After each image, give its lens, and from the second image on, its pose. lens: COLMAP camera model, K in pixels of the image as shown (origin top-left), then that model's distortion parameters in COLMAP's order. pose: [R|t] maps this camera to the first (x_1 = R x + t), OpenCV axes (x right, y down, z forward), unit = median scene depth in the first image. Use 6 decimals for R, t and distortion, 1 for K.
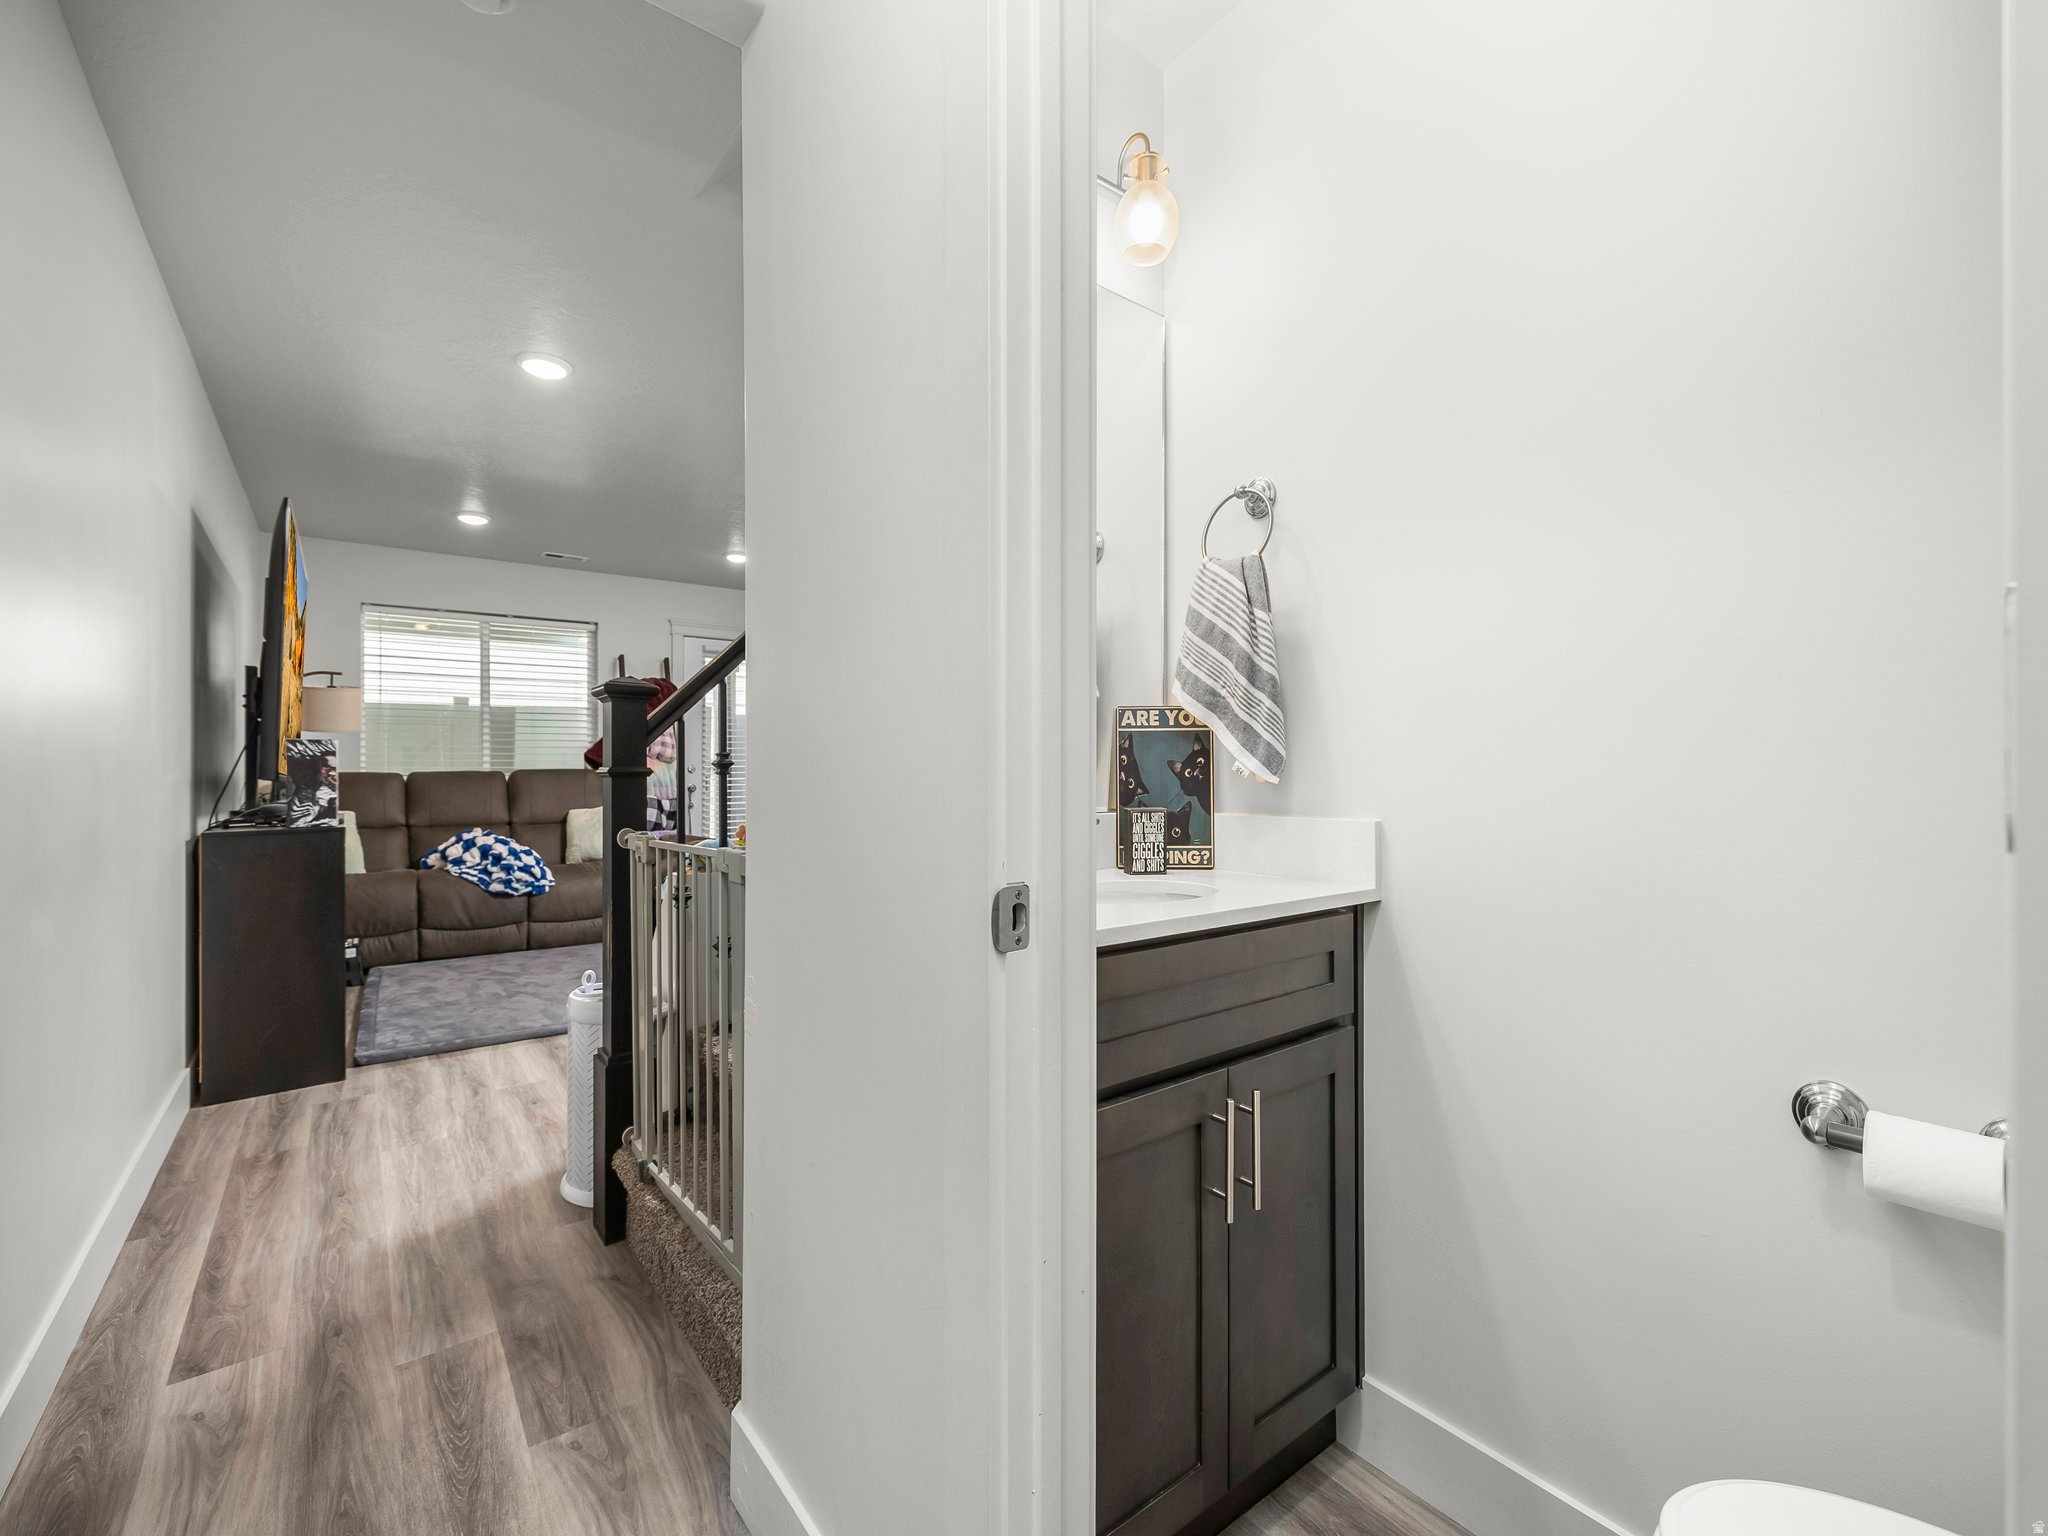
lens RADIAL K [[874.9, 0, 1024.0], [0, 874.9, 768.0], [0, 0, 1]] dist [0.001187, -0.000137]
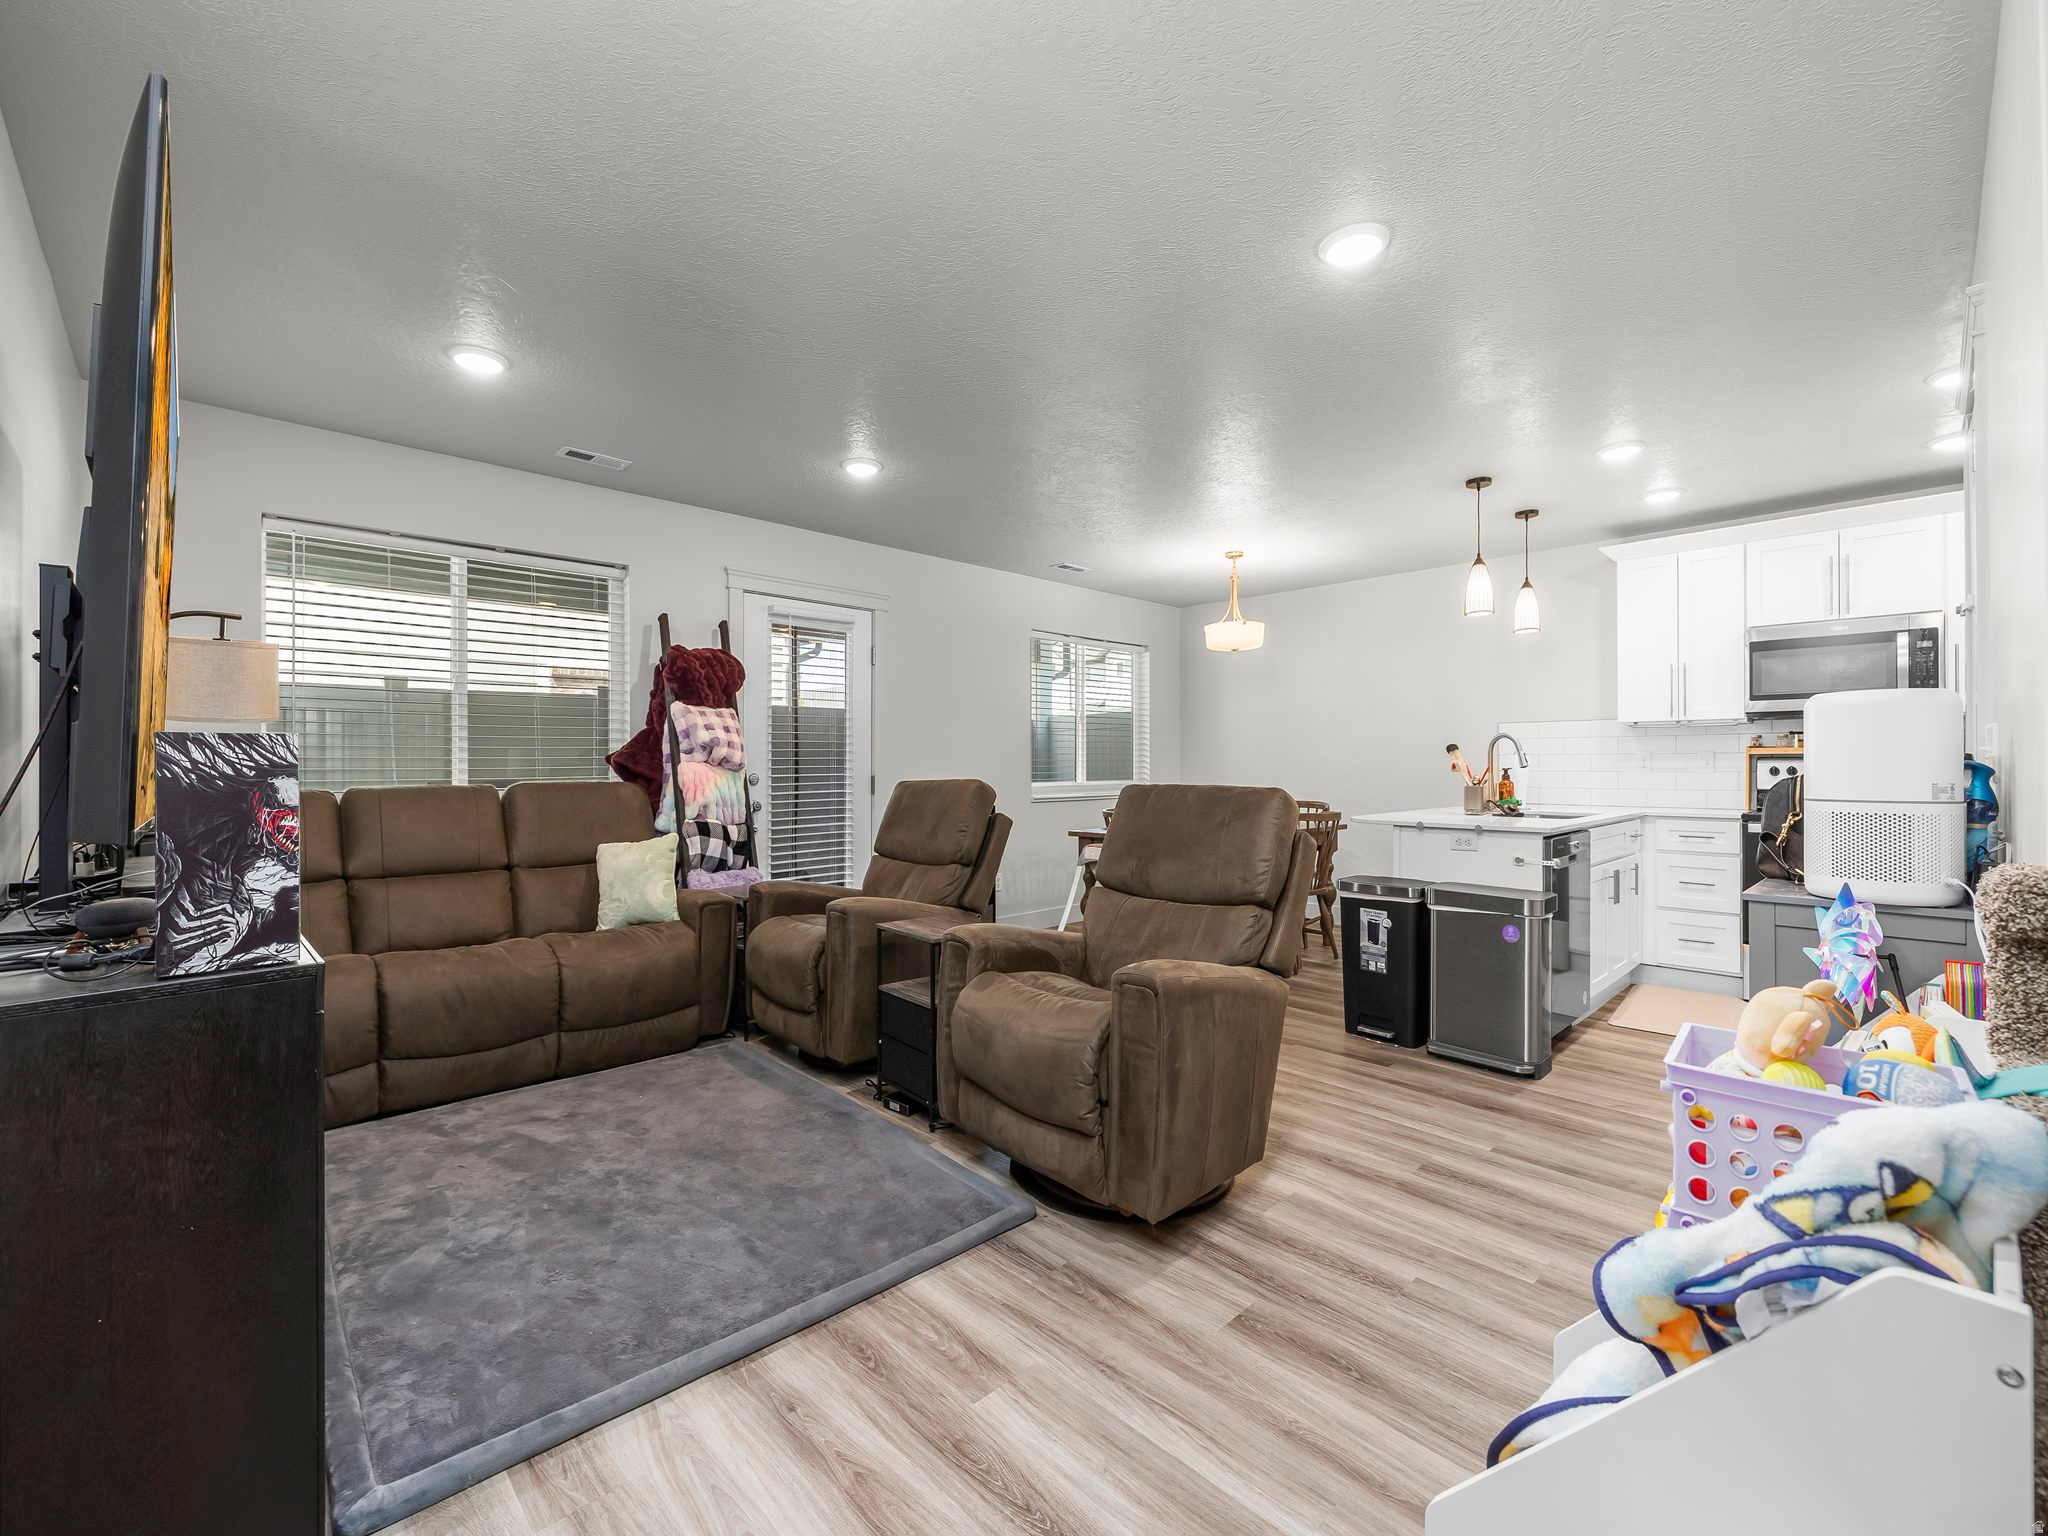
lens RADIAL K [[874.9, 0, 1024.0], [0, 874.9, 768.0], [0, 0, 1]] dist [0.001187, -0.000137]
pose [[0.994492, 0.000139, 0.104814, -0.443617], [-0.000127, 1.000000, -0.000129, -0.015282], [-0.104815, 0.000115, 0.994492, 0.510208]]
